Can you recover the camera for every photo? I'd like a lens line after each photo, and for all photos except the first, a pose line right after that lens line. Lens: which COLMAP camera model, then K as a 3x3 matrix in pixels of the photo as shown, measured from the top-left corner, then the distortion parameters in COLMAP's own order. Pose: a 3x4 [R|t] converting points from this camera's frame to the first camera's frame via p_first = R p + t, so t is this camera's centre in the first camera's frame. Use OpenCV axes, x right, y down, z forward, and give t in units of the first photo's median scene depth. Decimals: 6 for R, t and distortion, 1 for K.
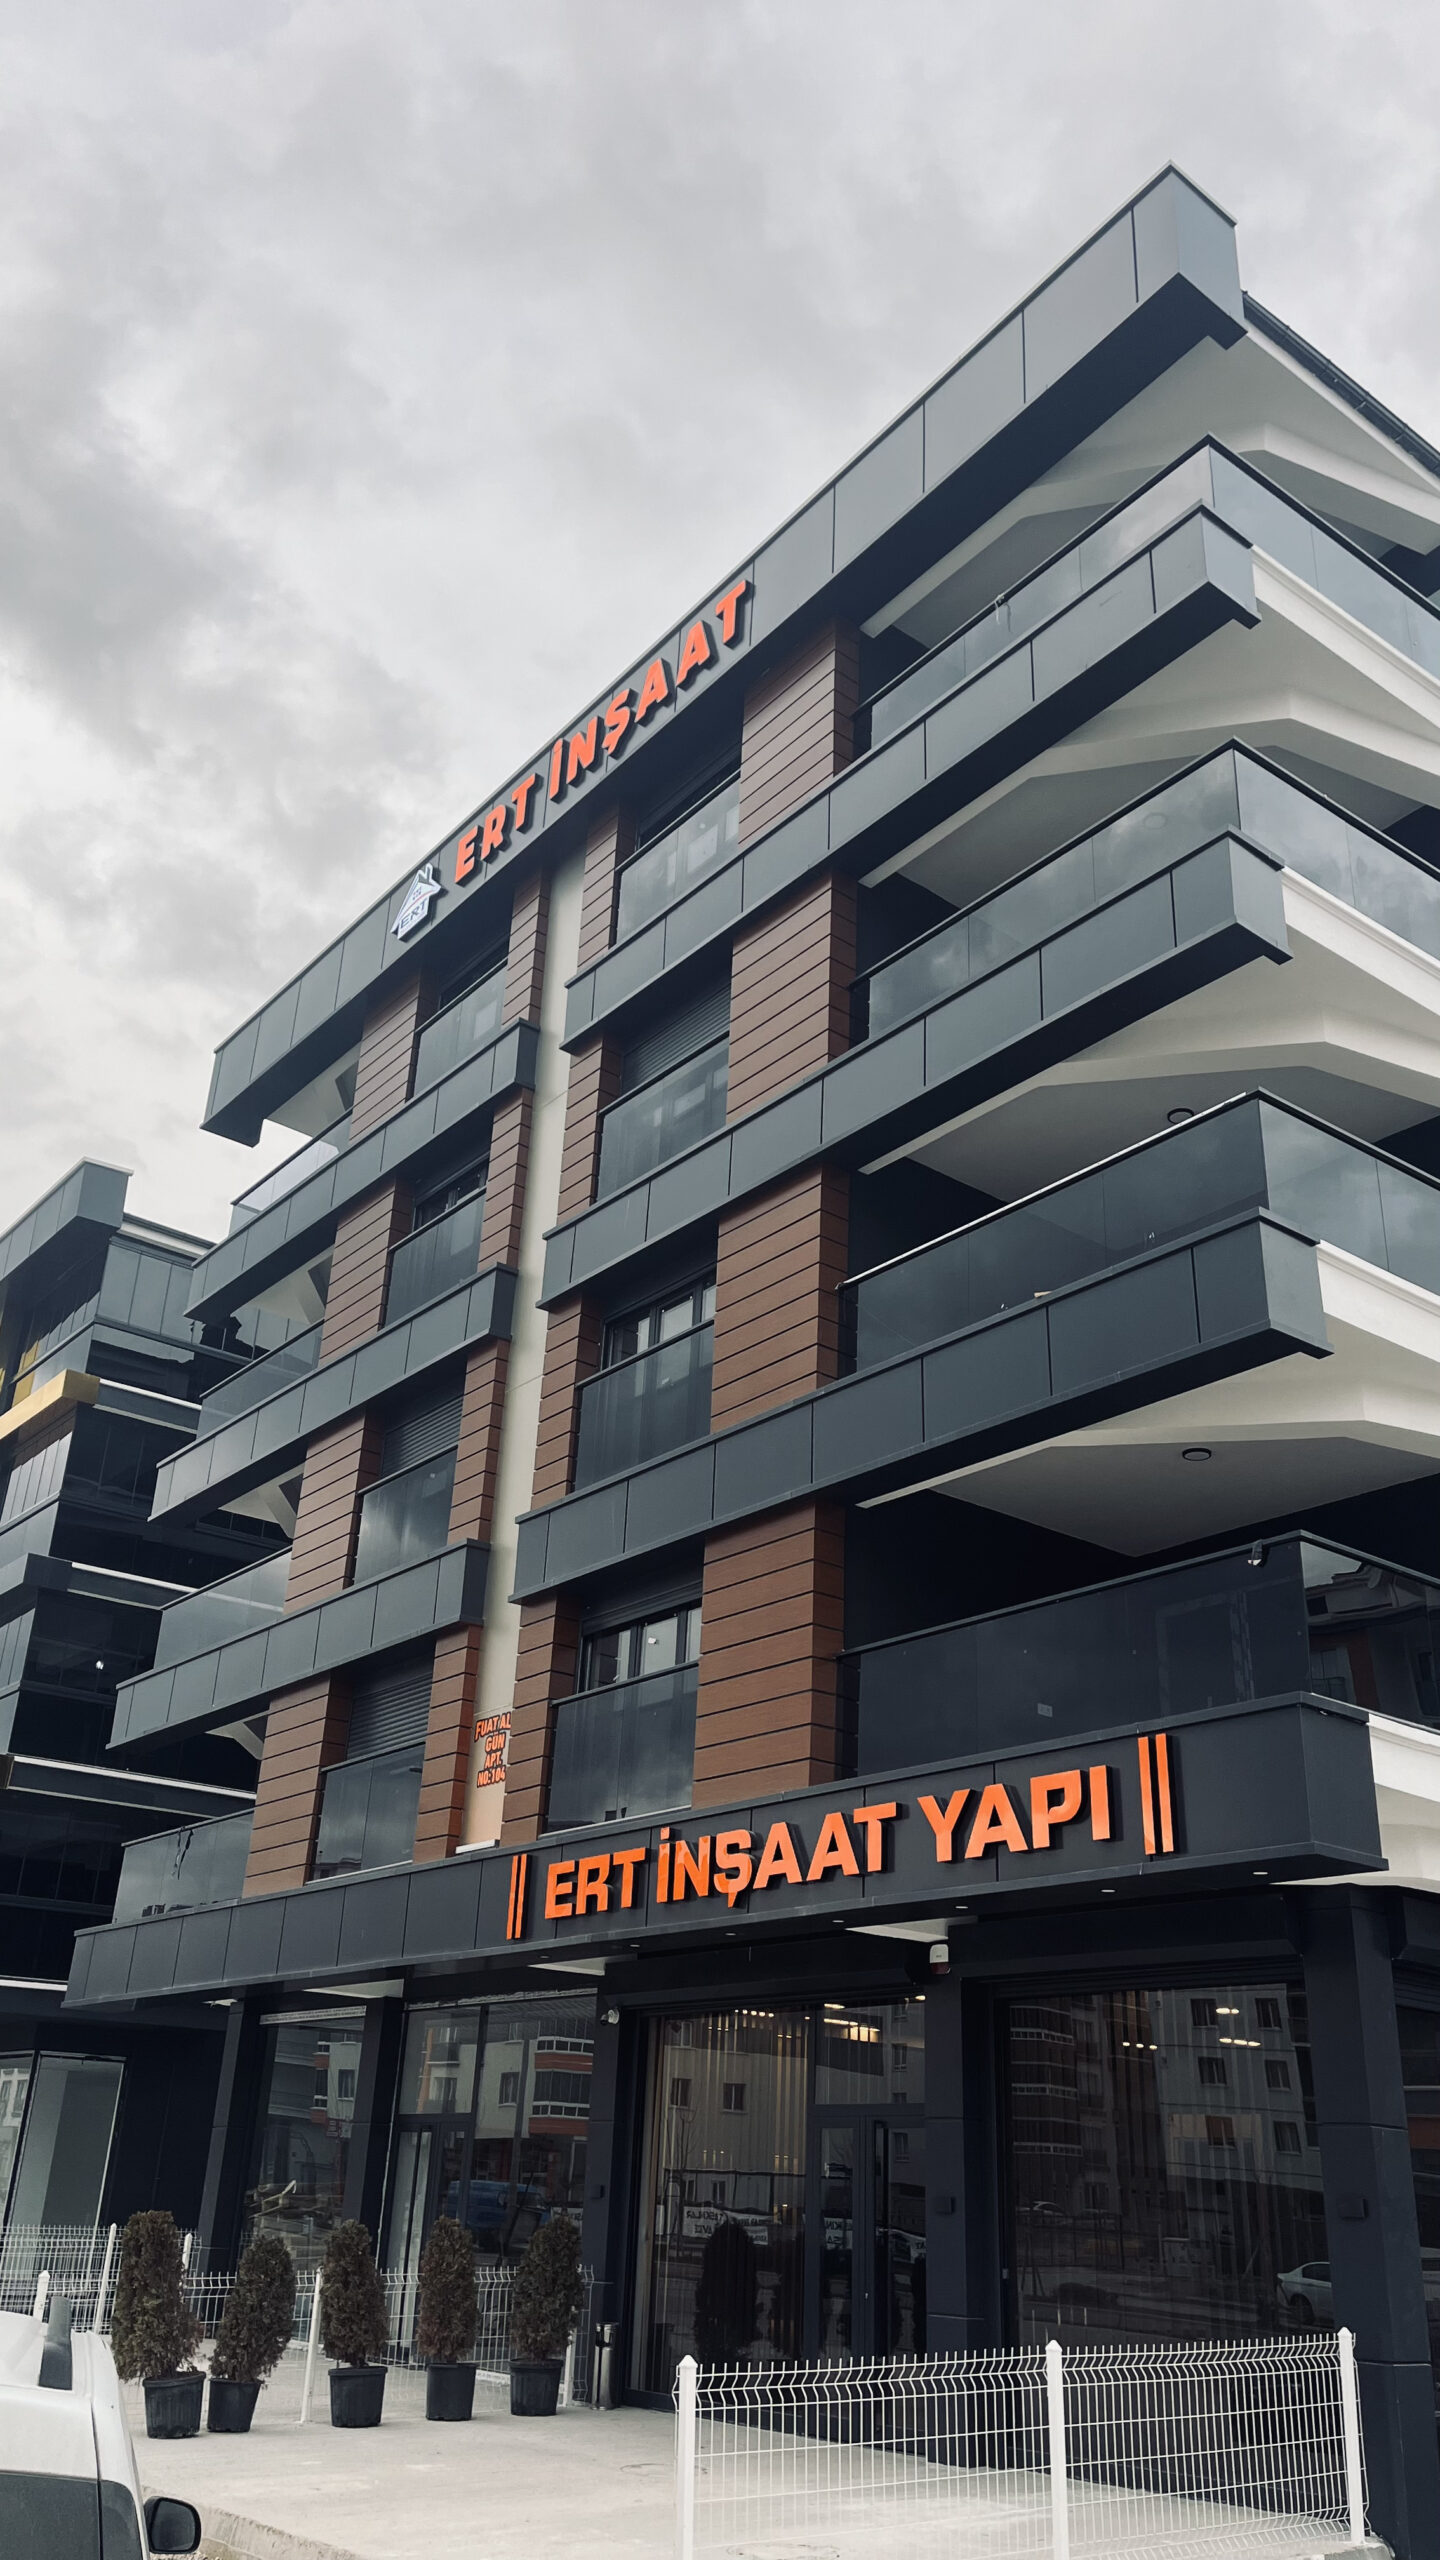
lens RADIAL K [[1995.4, 0, 720.0], [0, 1995.4, 1280.0], [0, 0, 1]] dist [-0.005070, -0.001961]
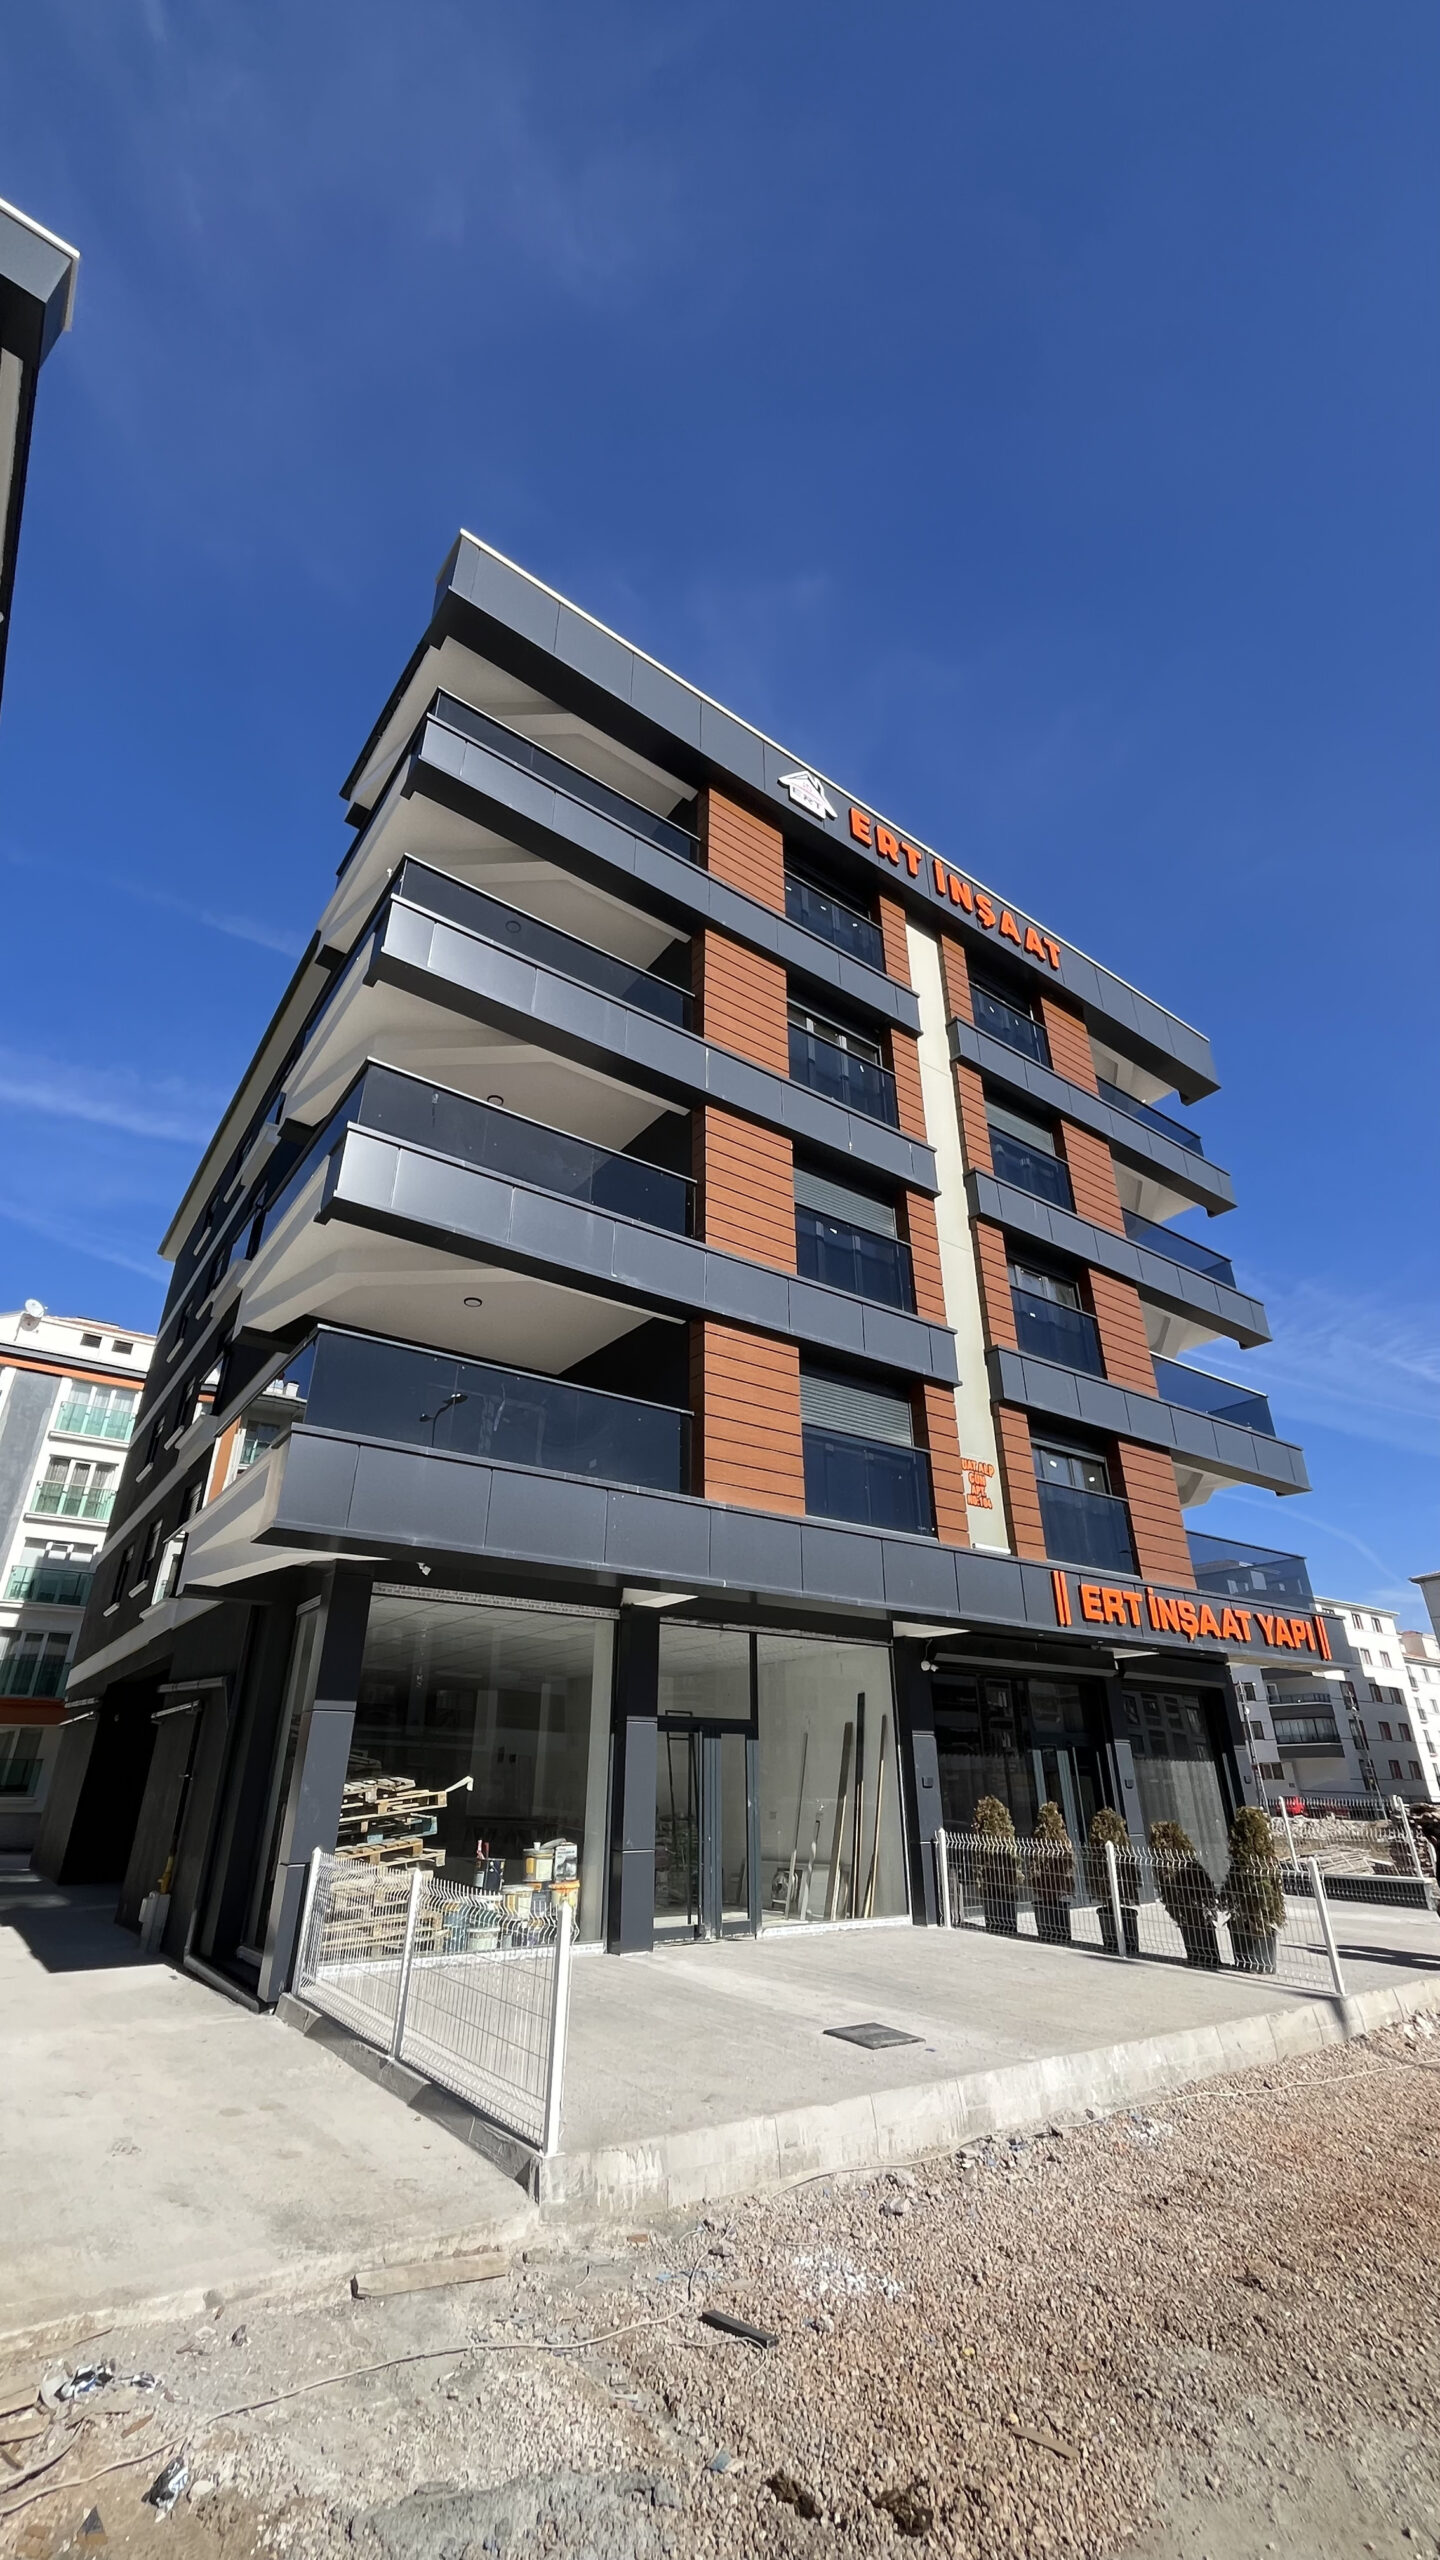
lens RADIAL K [[1040.3, 0, 720.0], [0, 1040.3, 1280.0], [0, 0, 1]] dist [-0.000205, -0.004993]
pose [[0.024812, 0.401441, 0.915549, -1.006004], [-0.423156, 0.833957, -0.354197, 0.532274], [-0.905717, -0.378631, 0.190564, 1.249708]]
